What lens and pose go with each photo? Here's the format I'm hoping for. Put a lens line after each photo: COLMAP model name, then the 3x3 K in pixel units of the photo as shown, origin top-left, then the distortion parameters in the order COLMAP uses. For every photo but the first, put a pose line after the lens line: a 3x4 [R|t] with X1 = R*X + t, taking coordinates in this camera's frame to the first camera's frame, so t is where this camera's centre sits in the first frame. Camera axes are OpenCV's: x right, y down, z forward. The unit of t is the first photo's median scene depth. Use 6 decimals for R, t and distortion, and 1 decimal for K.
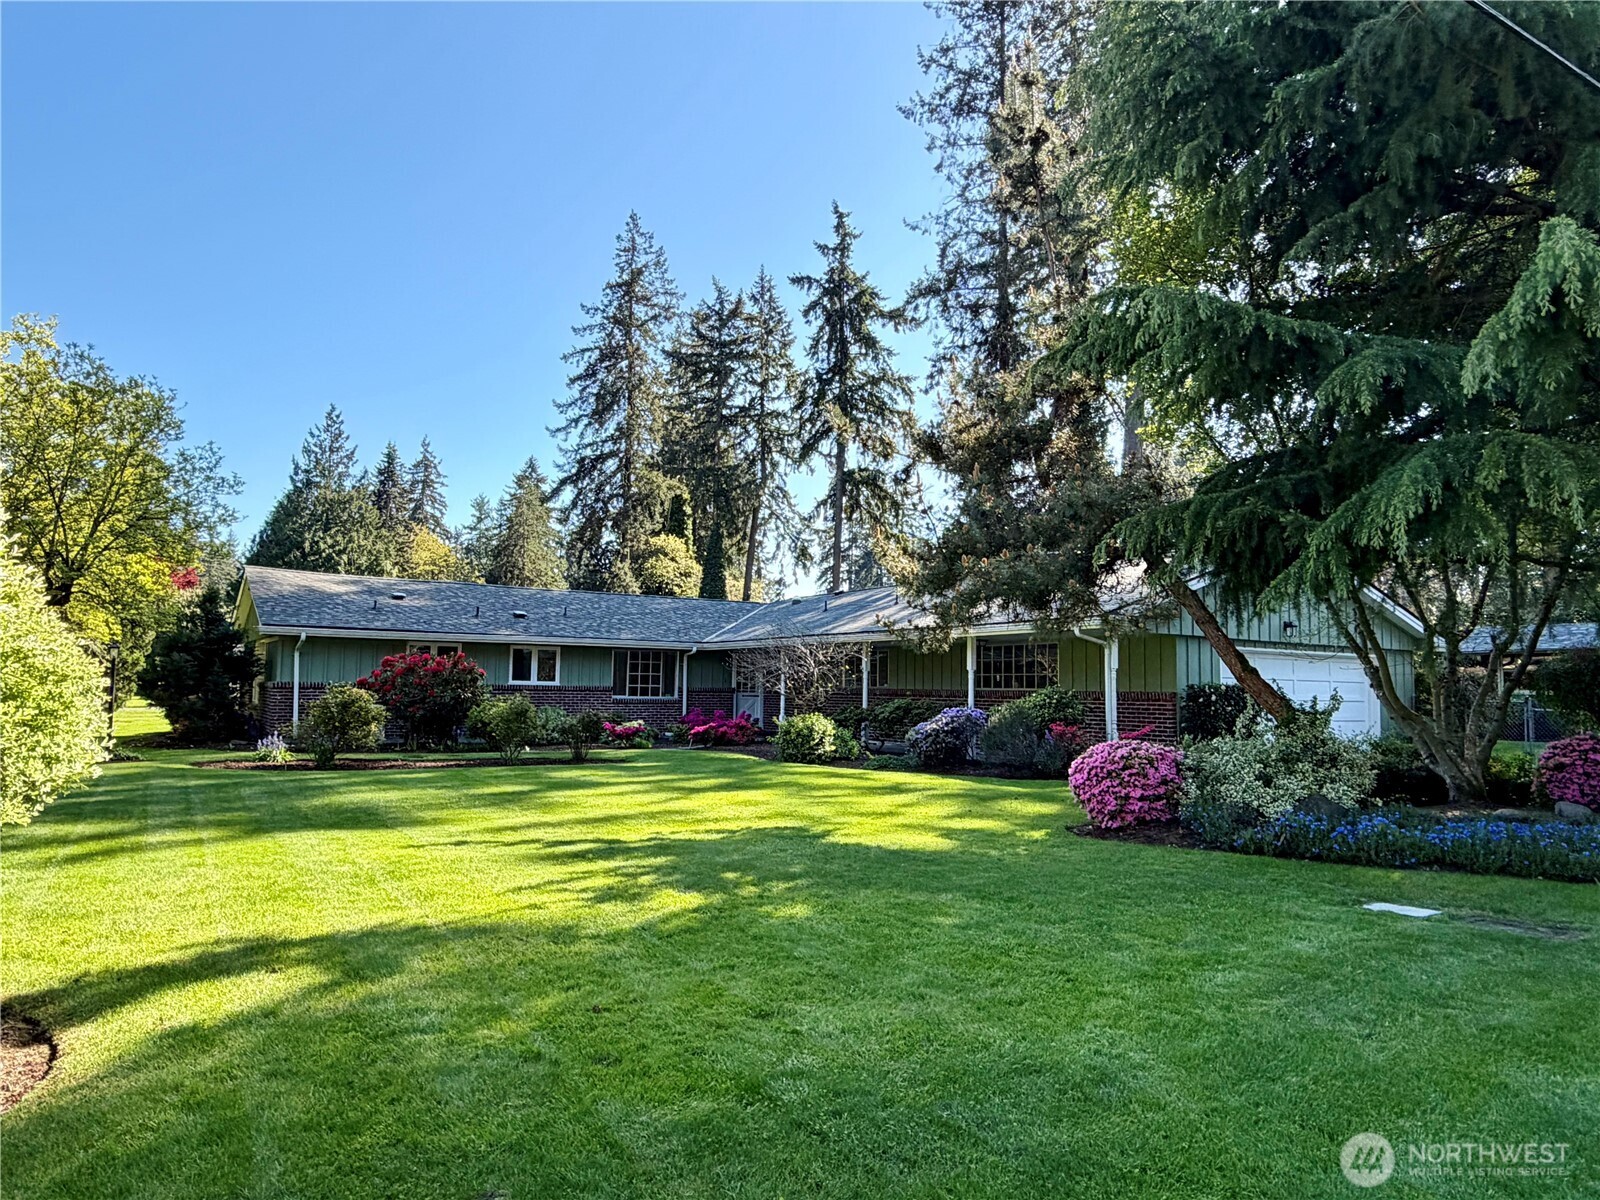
lens RADIAL K [[1051.4, 0, 792.5], [0, 1051.4, 608.3], [0, 0, 1]] dist [-0.002185, -0.001862]
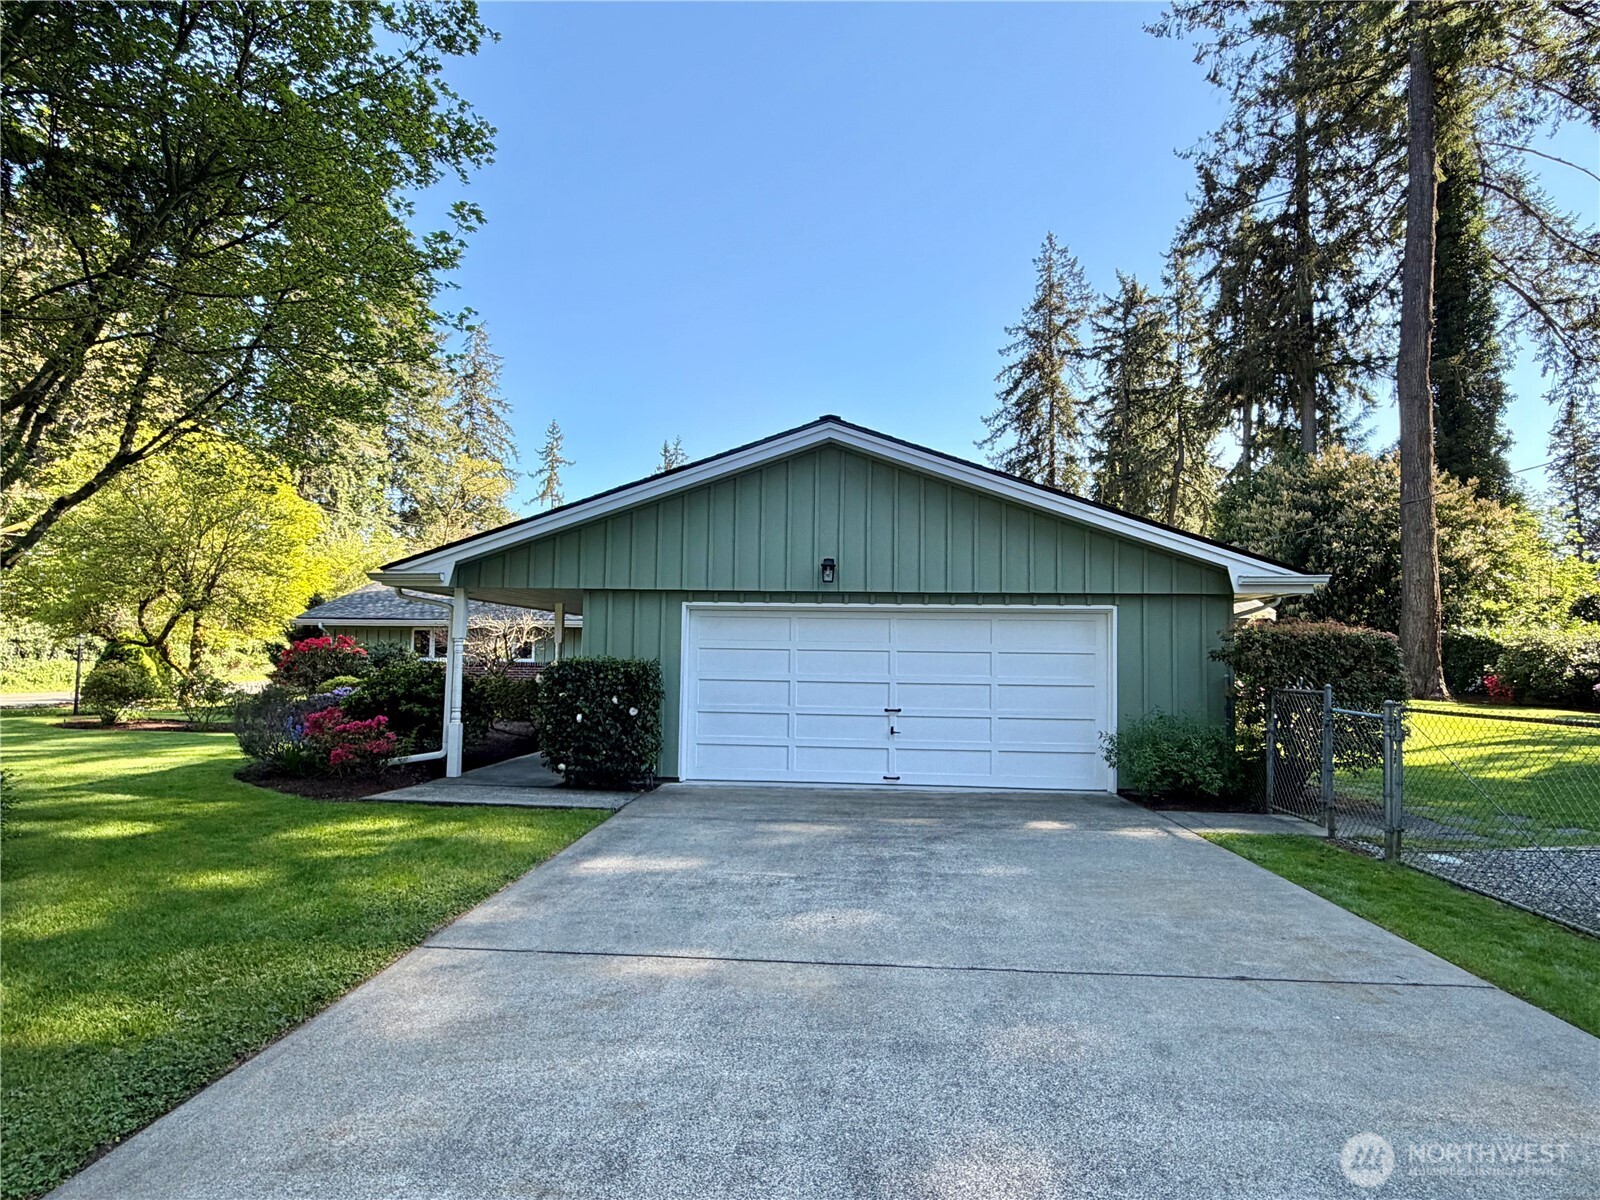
lens RADIAL K [[847.8, 0, 797.3], [0, 847.8, 615.3], [0, 0, 1]] dist [-0.000685, -0.003738]
pose [[0.801383, -0.035518, -0.597096, 0.169116], [0.046827, 0.998897, 0.003429, 0.009861], [0.596315, -0.030708, 0.802163, 0.128598]]
